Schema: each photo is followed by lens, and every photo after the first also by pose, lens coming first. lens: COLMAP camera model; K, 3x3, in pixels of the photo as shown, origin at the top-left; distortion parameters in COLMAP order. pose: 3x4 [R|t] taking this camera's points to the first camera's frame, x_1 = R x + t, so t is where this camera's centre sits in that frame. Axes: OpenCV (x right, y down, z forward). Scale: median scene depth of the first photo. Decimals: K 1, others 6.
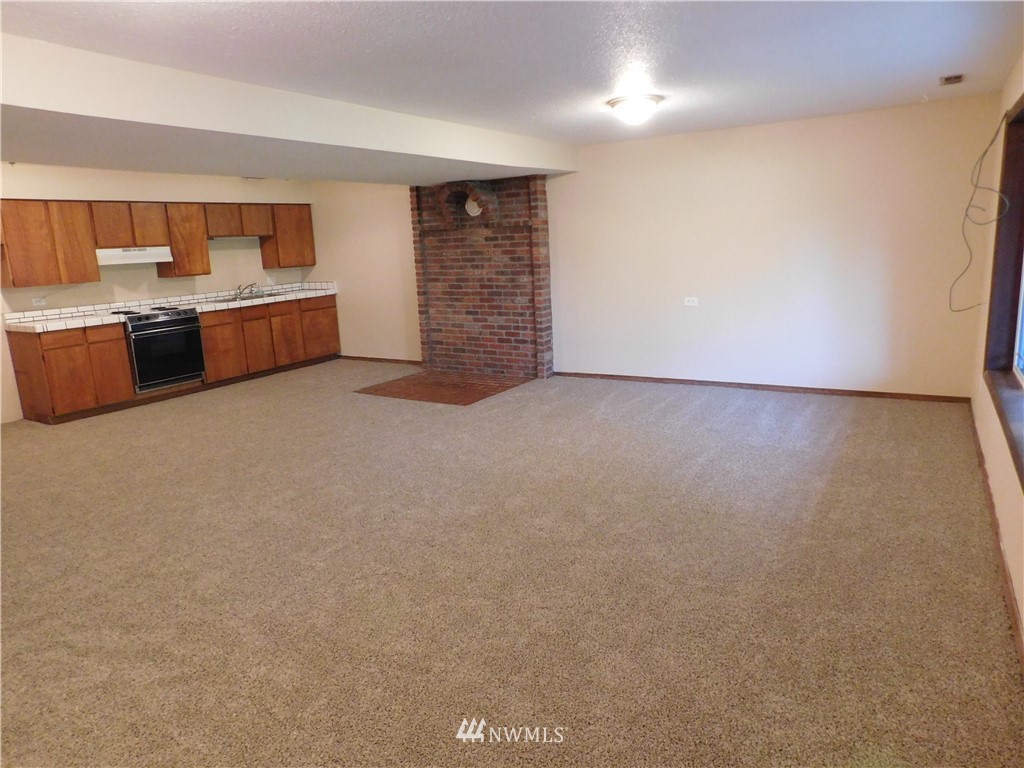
lens RADIAL K [[673.6, 0, 512.0], [0, 673.6, 384.0], [0, 0, 1]] dist [-0.065140, 0.045237]
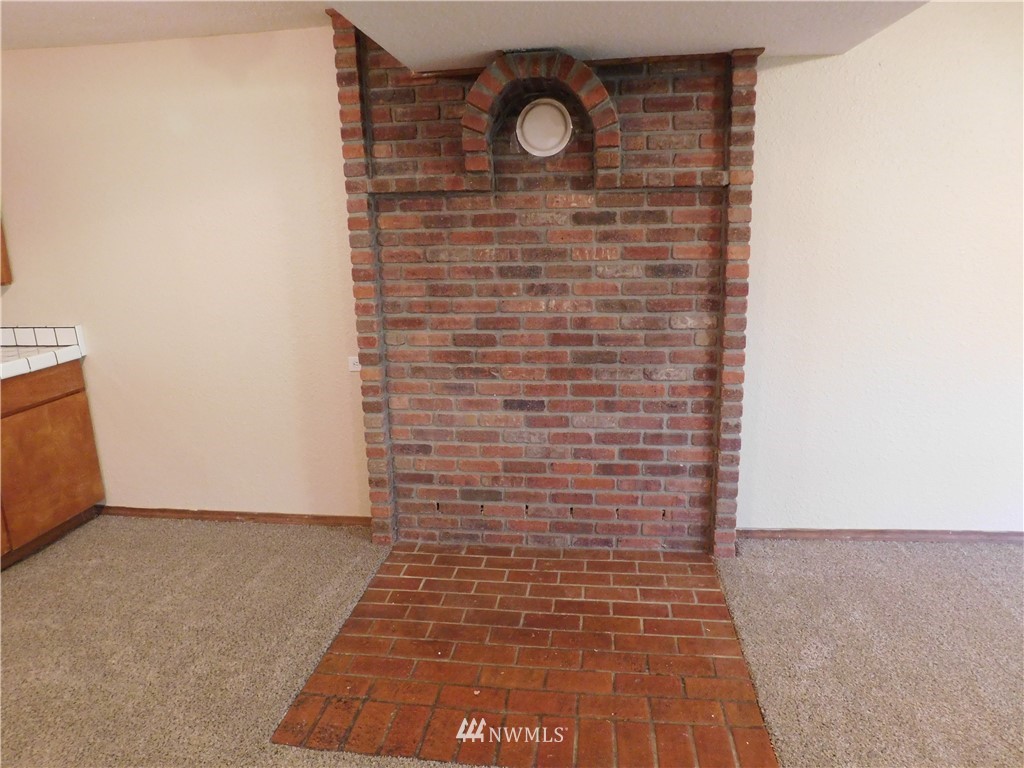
lens RADIAL K [[673.6, 0, 512.0], [0, 673.6, 384.0], [0, 0, 1]] dist [-0.065140, 0.045237]
pose [[0.908156, -0.076115, 0.411655, -0.234700], [0.073953, 0.997036, 0.021204, -0.130440], [-0.412049, 0.011186, 0.911093, 0.657038]]
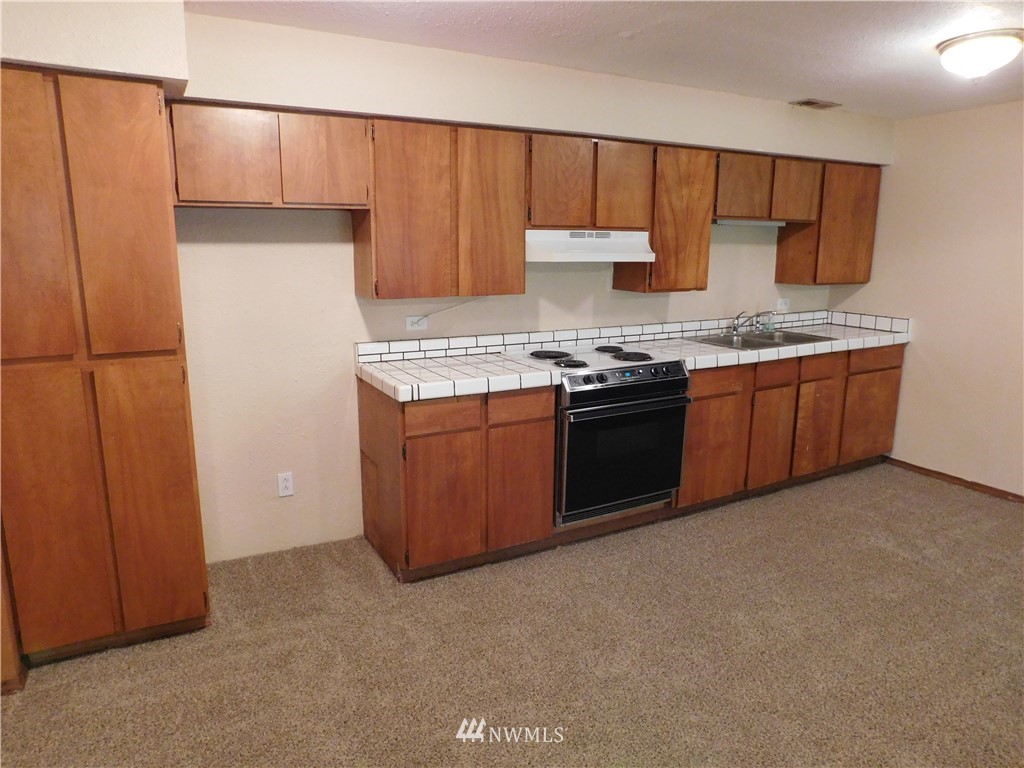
lens RADIAL K [[673.6, 0, 512.0], [0, 673.6, 384.0], [0, 0, 1]] dist [-0.065140, 0.045237]
pose [[0.870471, 0.149053, -0.469110, -0.341541], [-0.145427, 0.988382, 0.044191, -0.097517], [0.470246, 0.029754, 0.882034, 0.490177]]
